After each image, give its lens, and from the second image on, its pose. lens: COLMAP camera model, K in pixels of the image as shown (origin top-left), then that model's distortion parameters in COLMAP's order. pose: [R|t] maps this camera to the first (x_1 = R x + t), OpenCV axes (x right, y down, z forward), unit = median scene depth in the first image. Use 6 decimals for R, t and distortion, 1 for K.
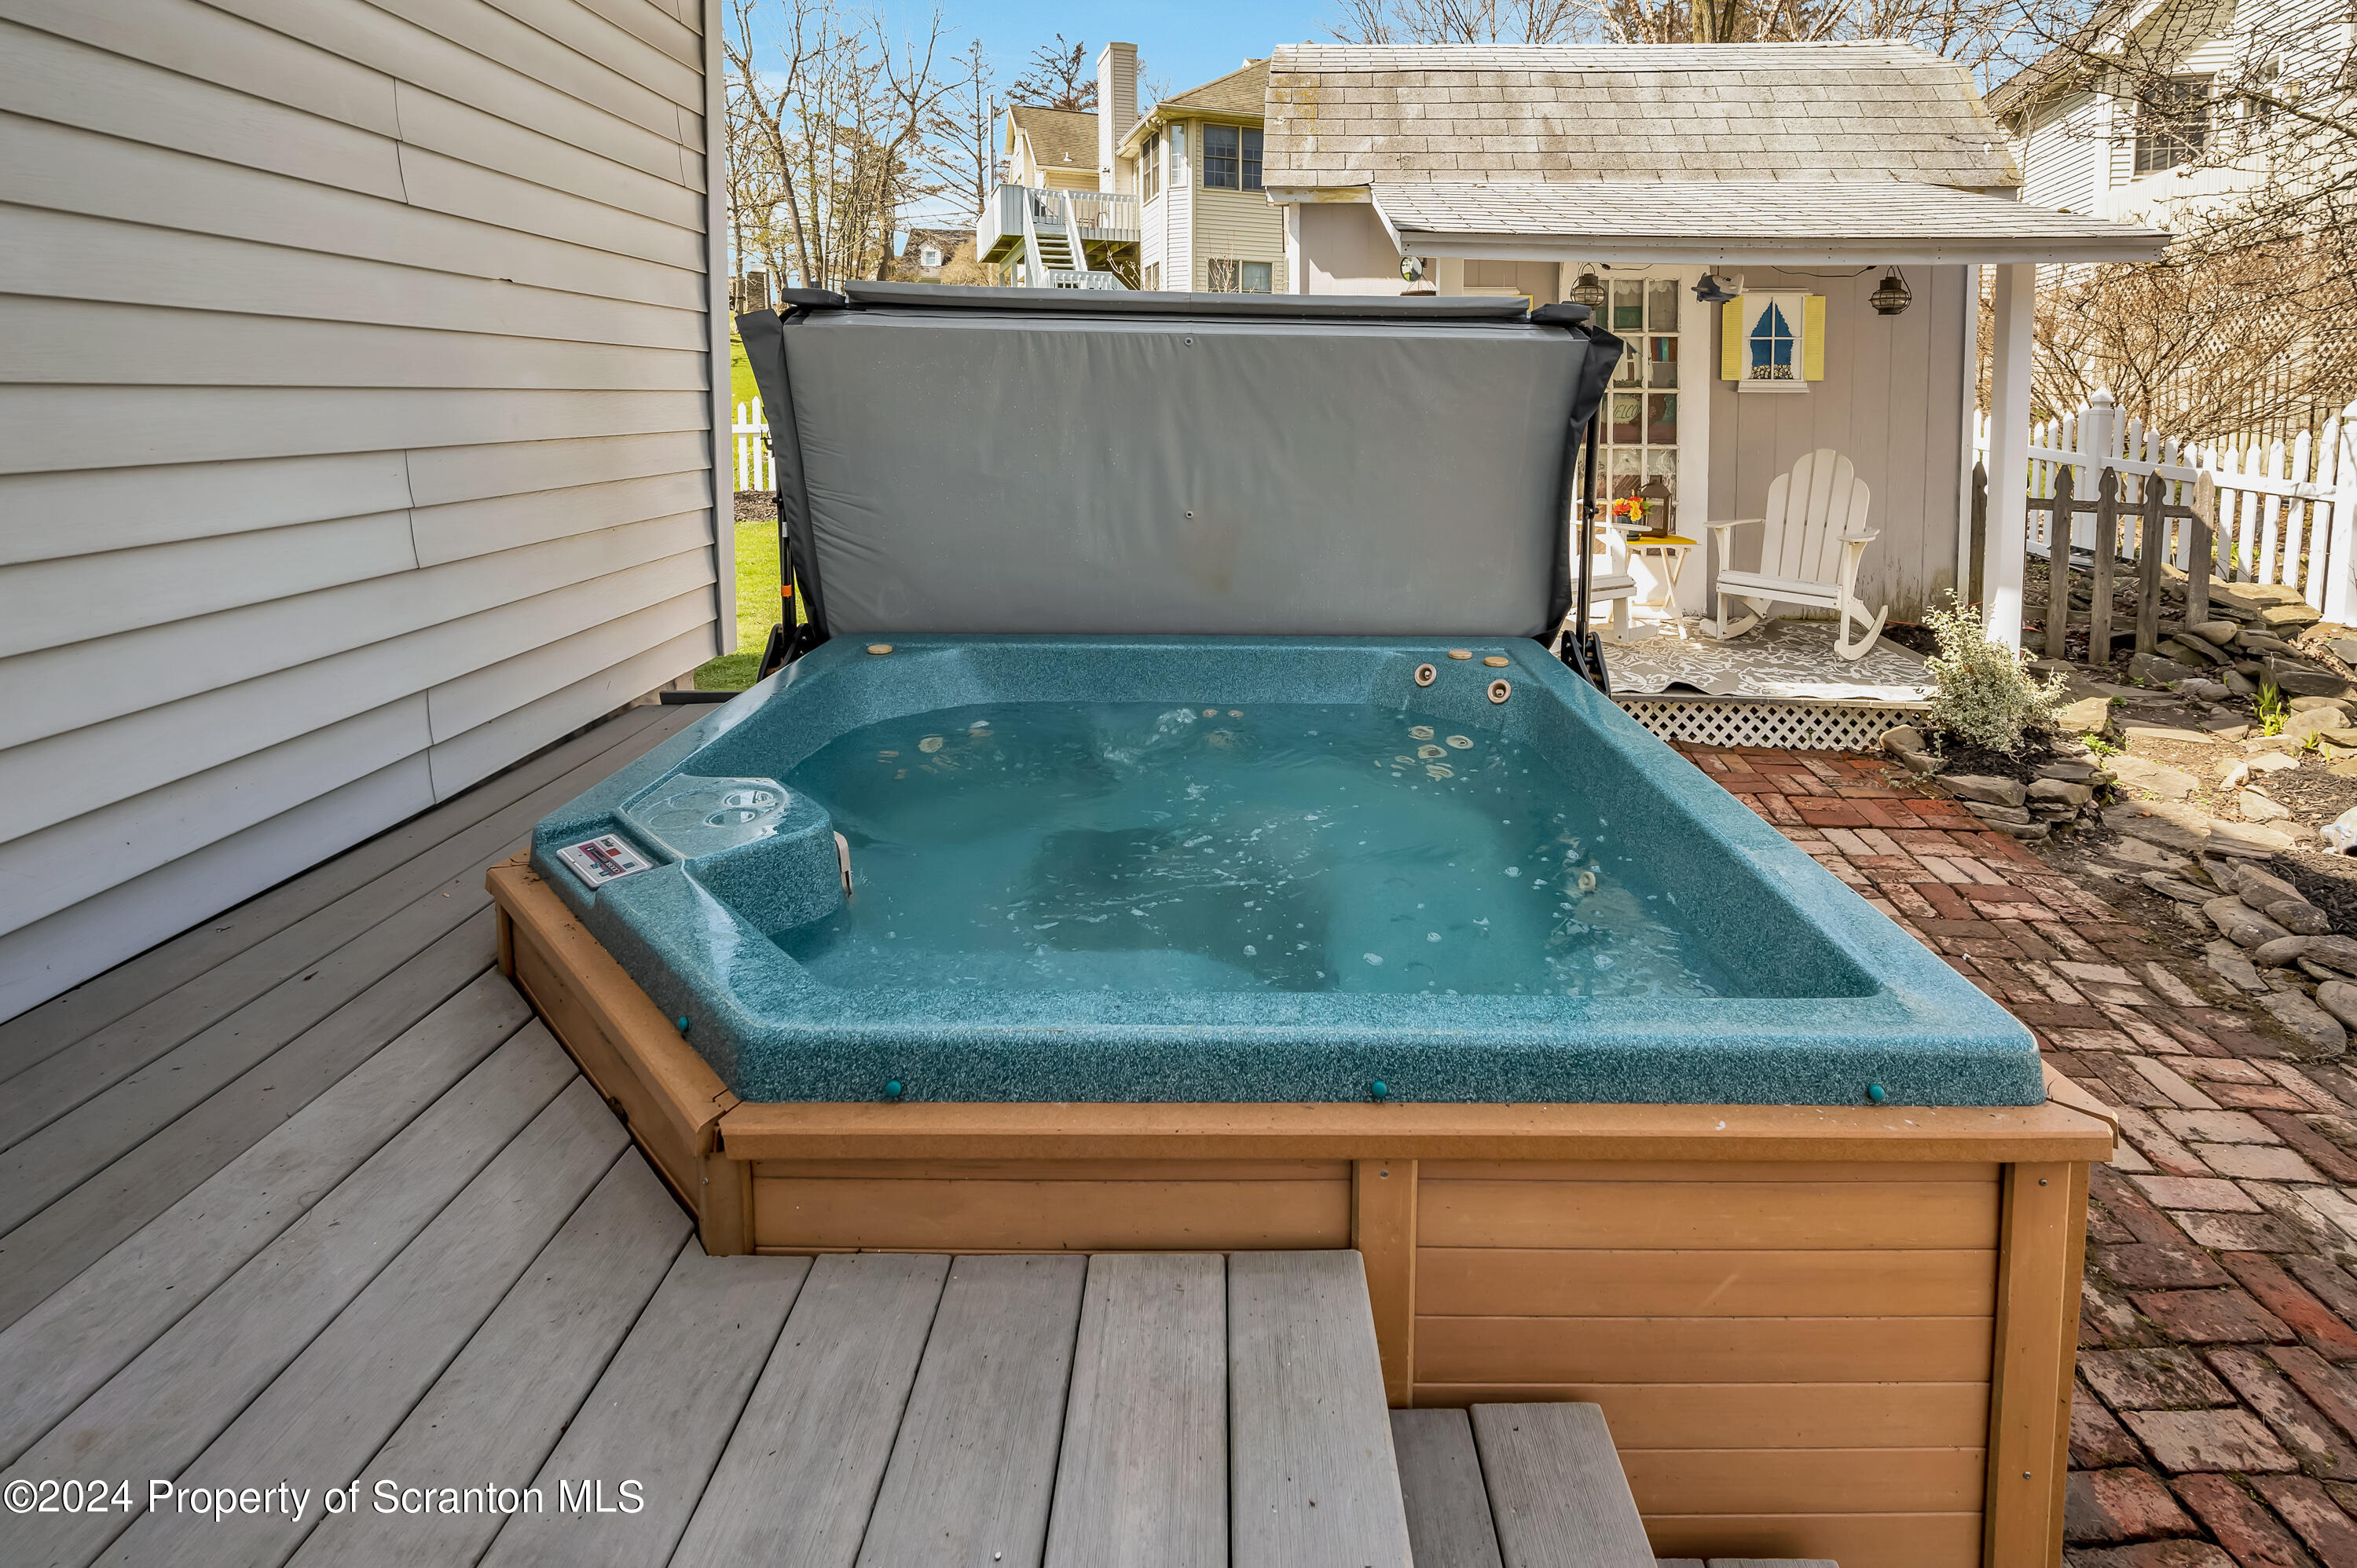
lens RADIAL K [[1071.6, 0, 1254.2], [0, 1071.6, 441.9], [0, 0, 1]] dist [0.004505, -0.000791]
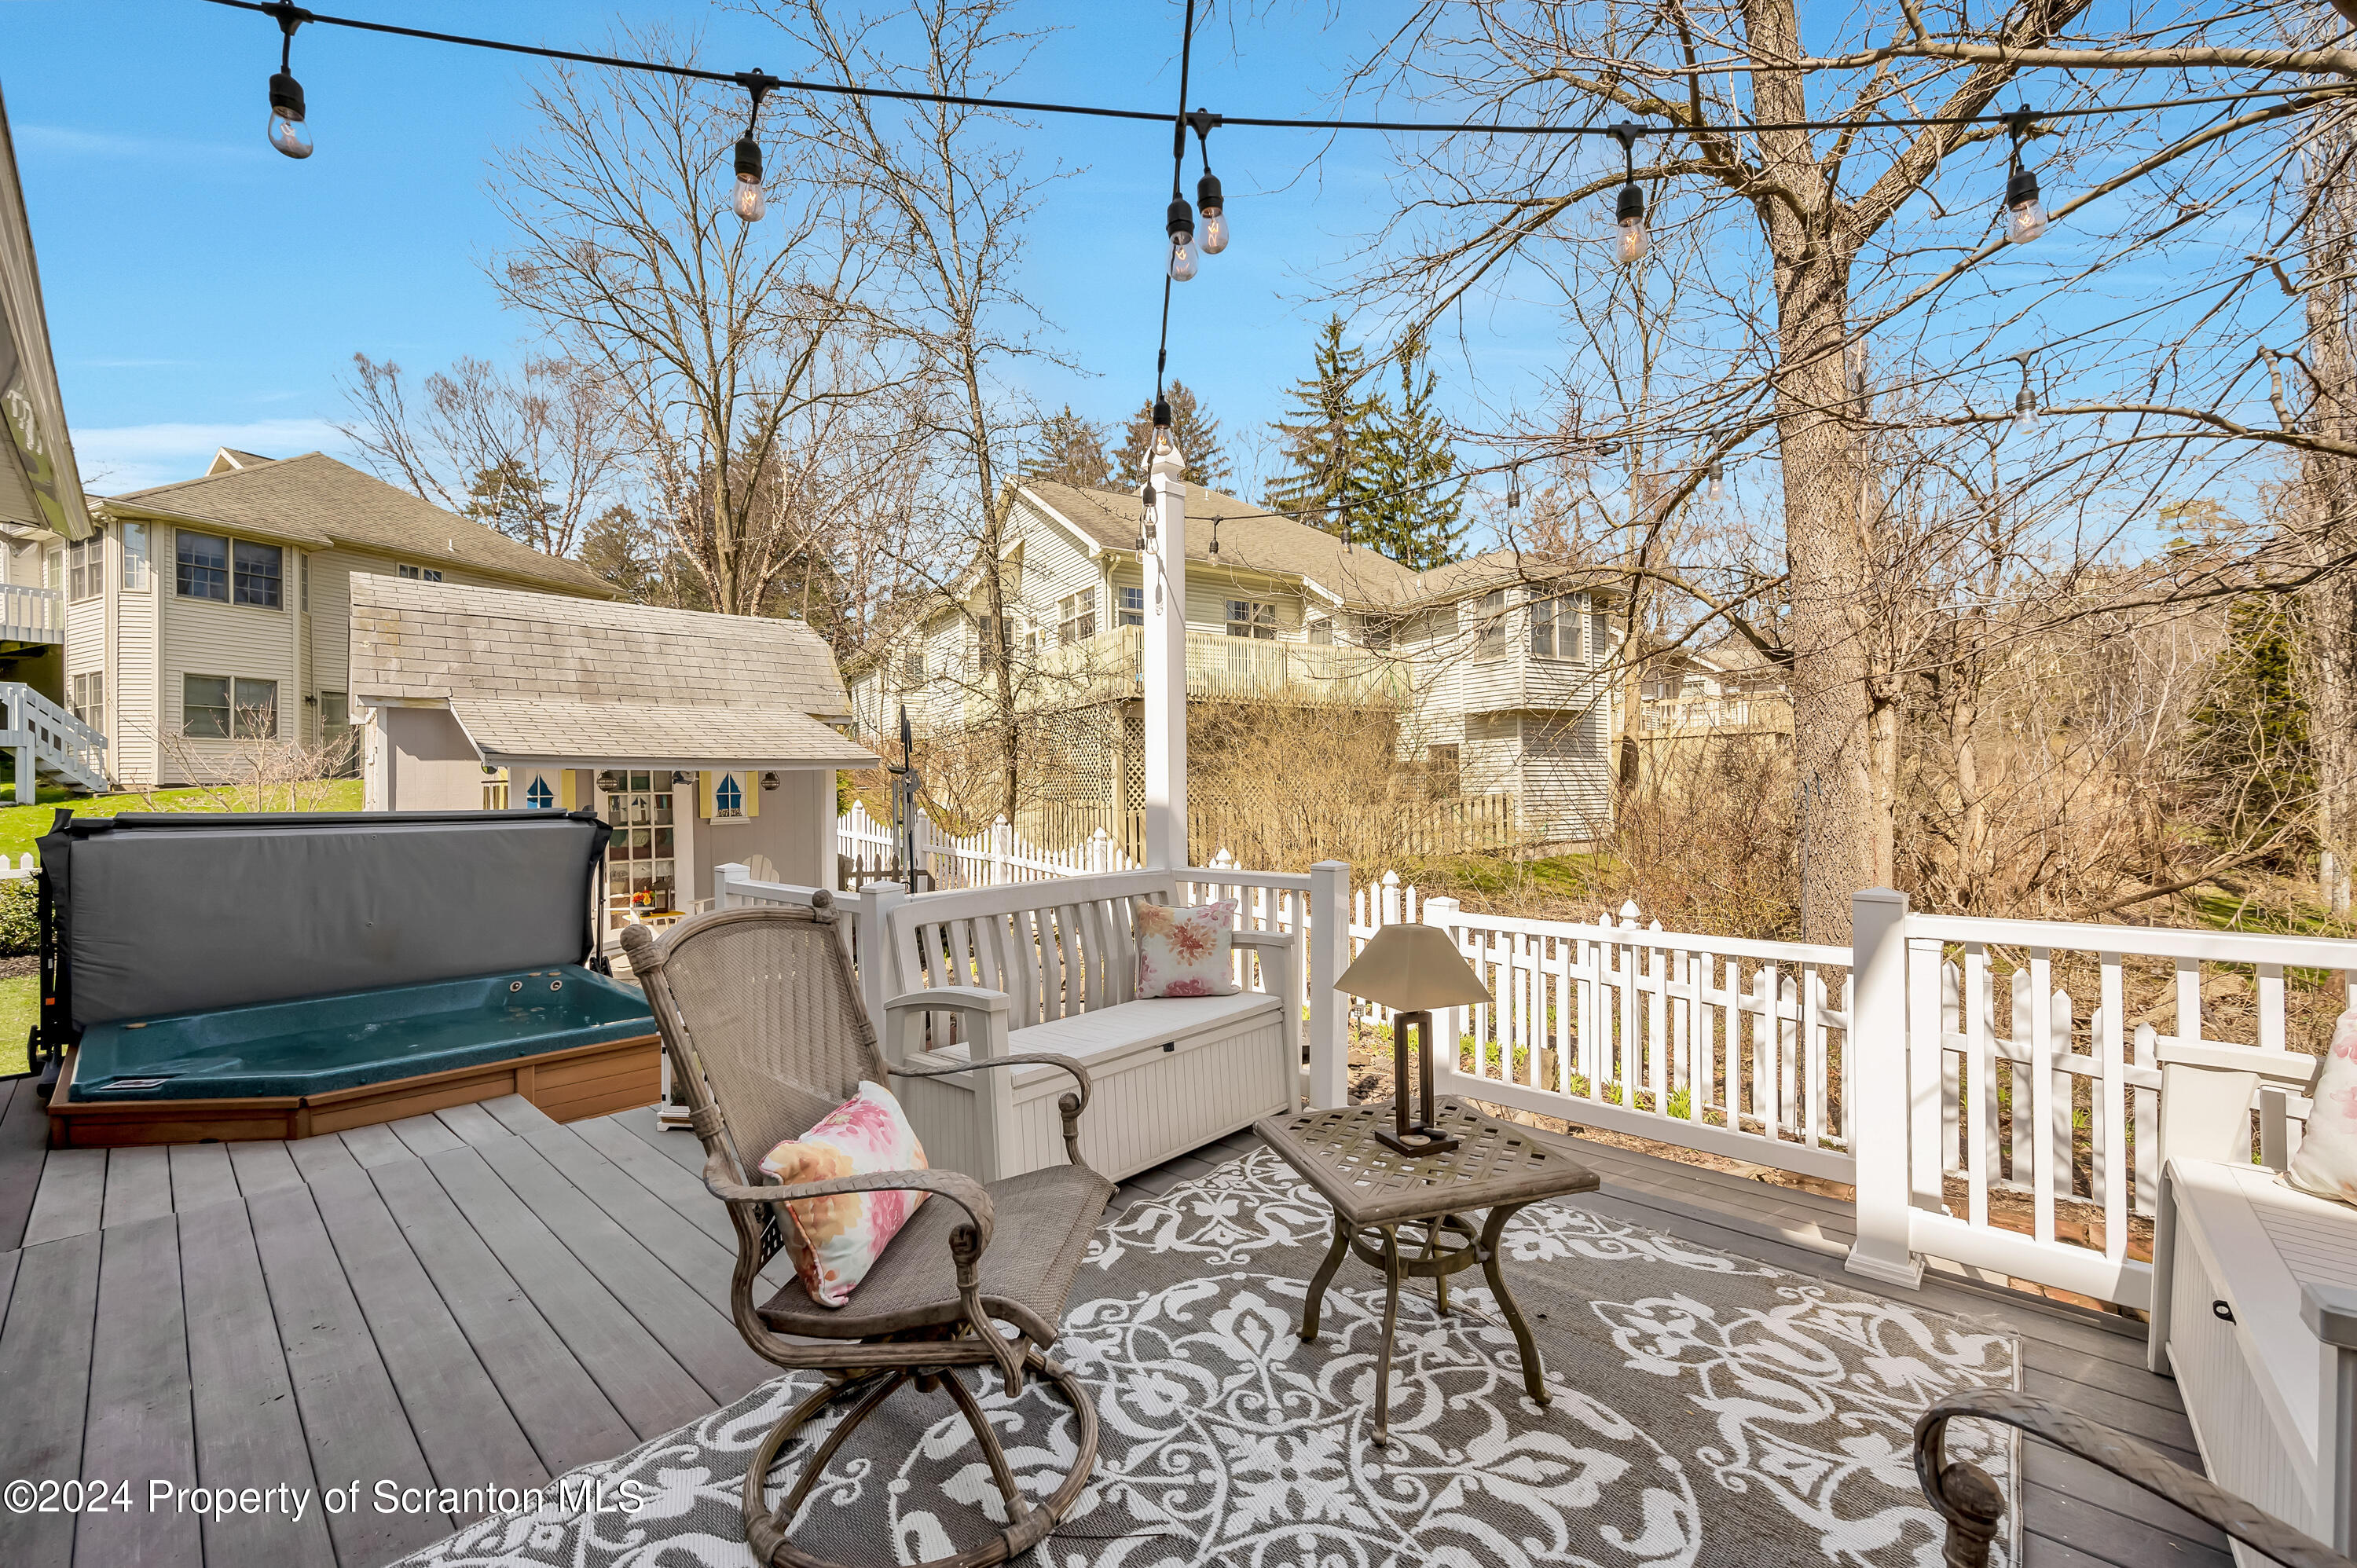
lens RADIAL K [[926.6, 0, 1150.2], [0, 926.6, 774.7], [0, 0, 1]] dist [-0.002388, 0.000957]
pose [[0.697904, -0.007386, 0.716153, -0.142866], [0.051962, 0.997834, -0.040346, -0.032347], [-0.714303, 0.065370, 0.696776, -0.628183]]
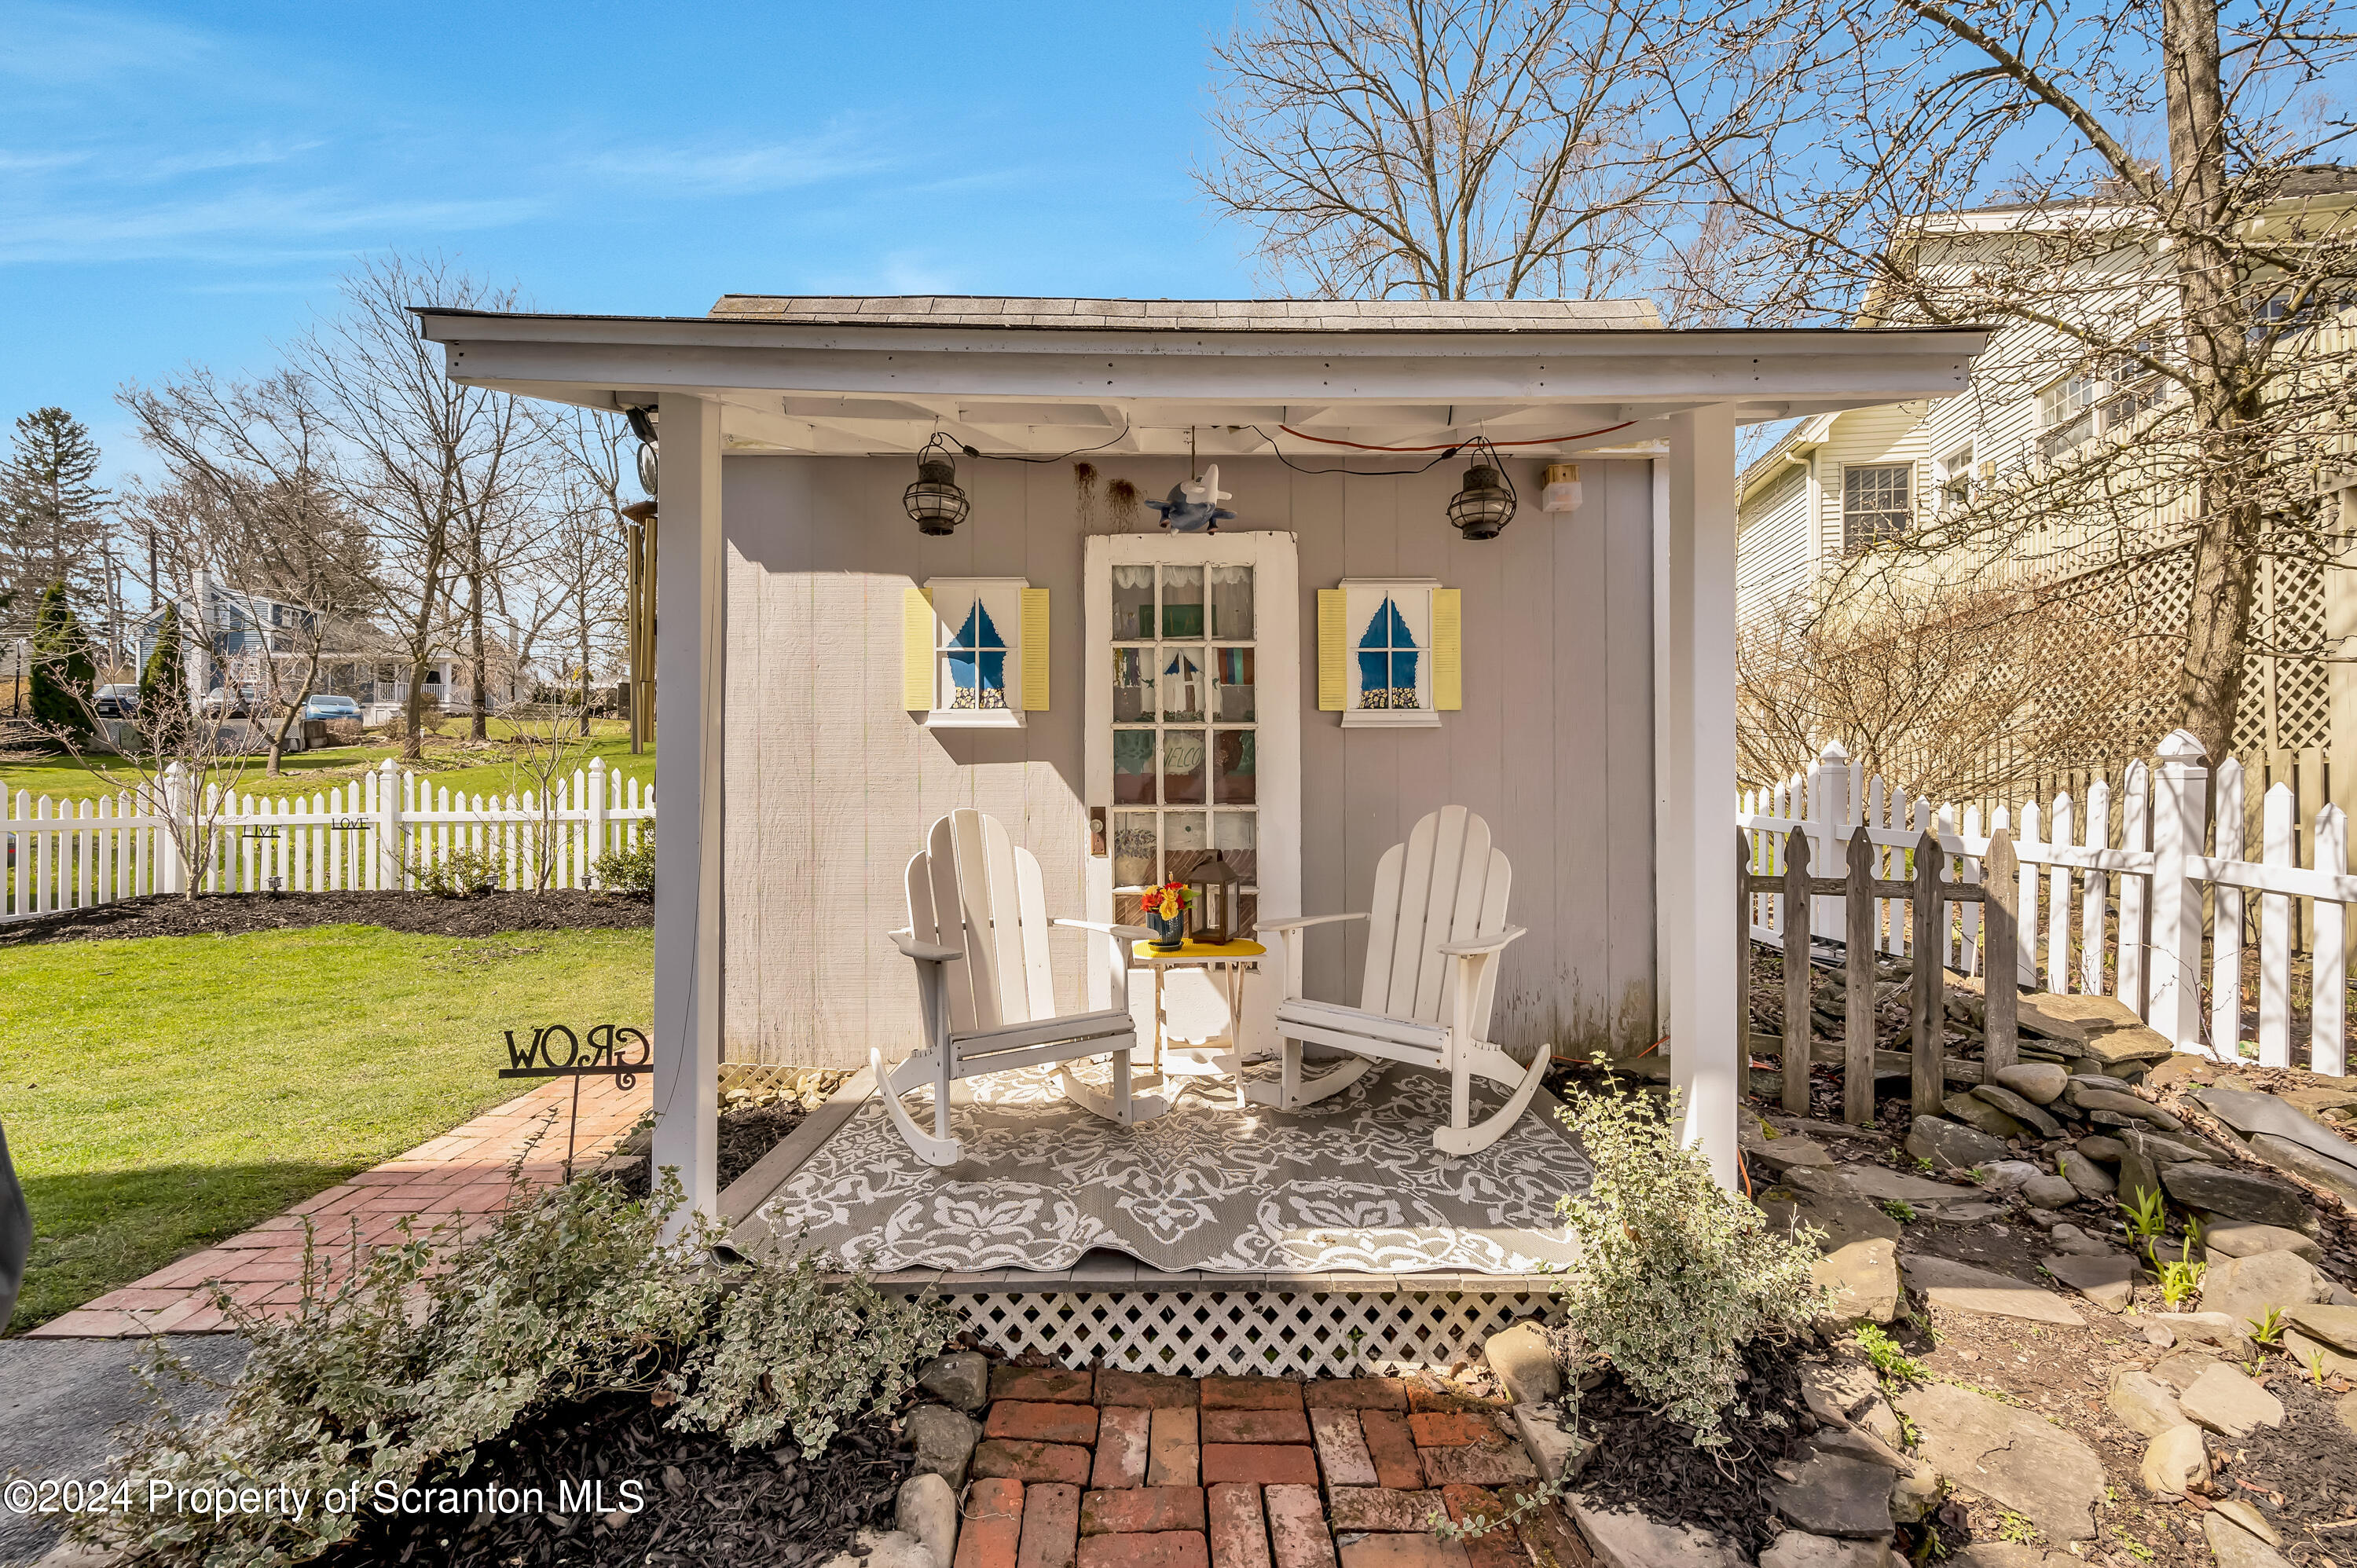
lens RADIAL K [[926.6, 0, 1182.8], [0, 926.6, 790.1], [0, 0, 1]] dist [-0.002388, 0.000957]
pose [[0.997742, -0.008789, 0.066579, 0.337017], [0.012086, 0.998712, -0.049285, 0.023689], [-0.066060, 0.049979, 0.996563, 0.453742]]
